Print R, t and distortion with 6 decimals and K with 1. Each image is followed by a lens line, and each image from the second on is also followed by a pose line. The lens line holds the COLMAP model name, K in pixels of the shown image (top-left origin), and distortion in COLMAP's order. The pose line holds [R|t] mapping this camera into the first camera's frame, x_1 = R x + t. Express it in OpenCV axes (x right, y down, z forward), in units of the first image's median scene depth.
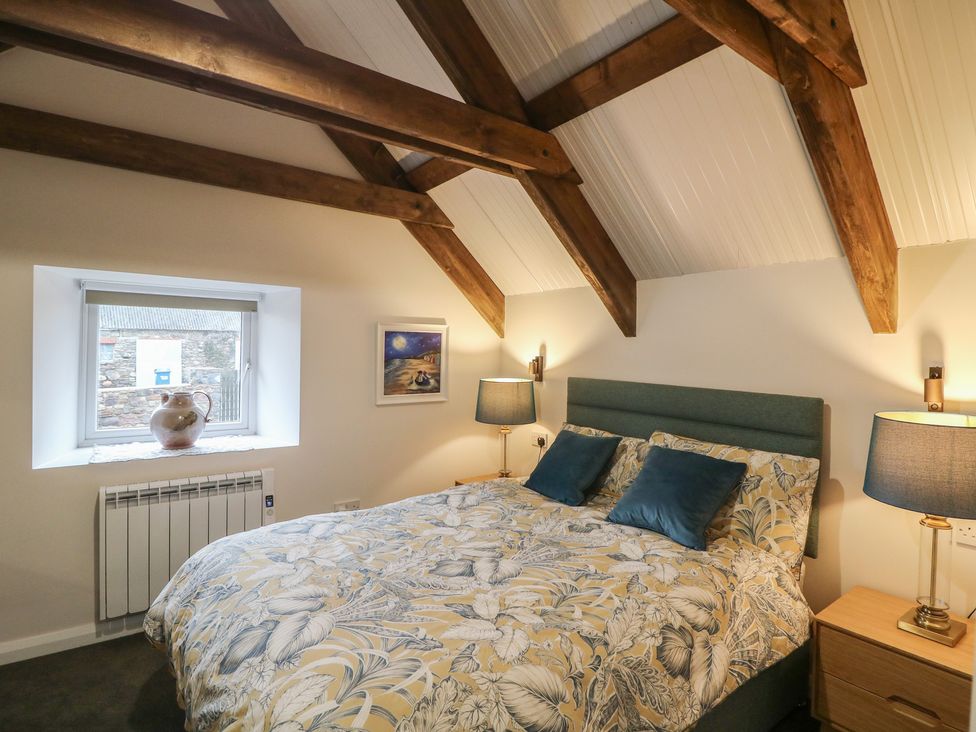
lens RADIAL K [[523.3, 0, 487.7], [0, 523.3, 362.7], [0, 0, 1]] dist [-0.005969, -0.000597]
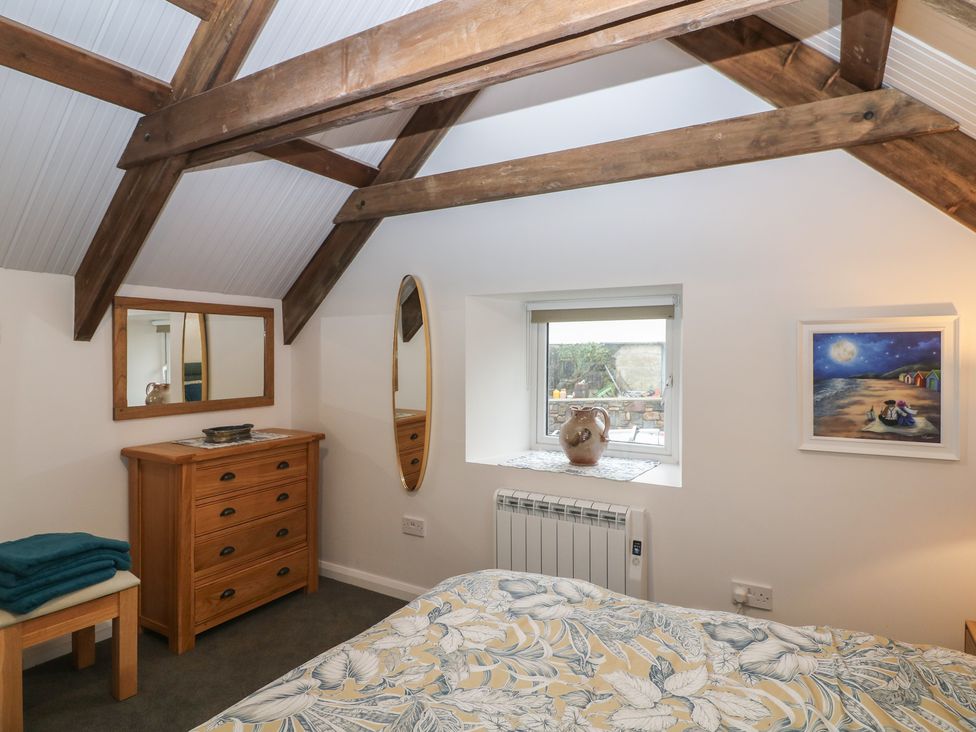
lens RADIAL K [[547.9, 0, 486.1], [0, 547.9, 362.5], [0, 0, 1]] dist [-0.005330, -0.001885]
pose [[0.408054, -0.000697, -0.912957, 0.240117], [-0.013555, 0.999885, -0.006822, -0.015806], [0.912857, 0.015159, 0.407998, 0.373400]]
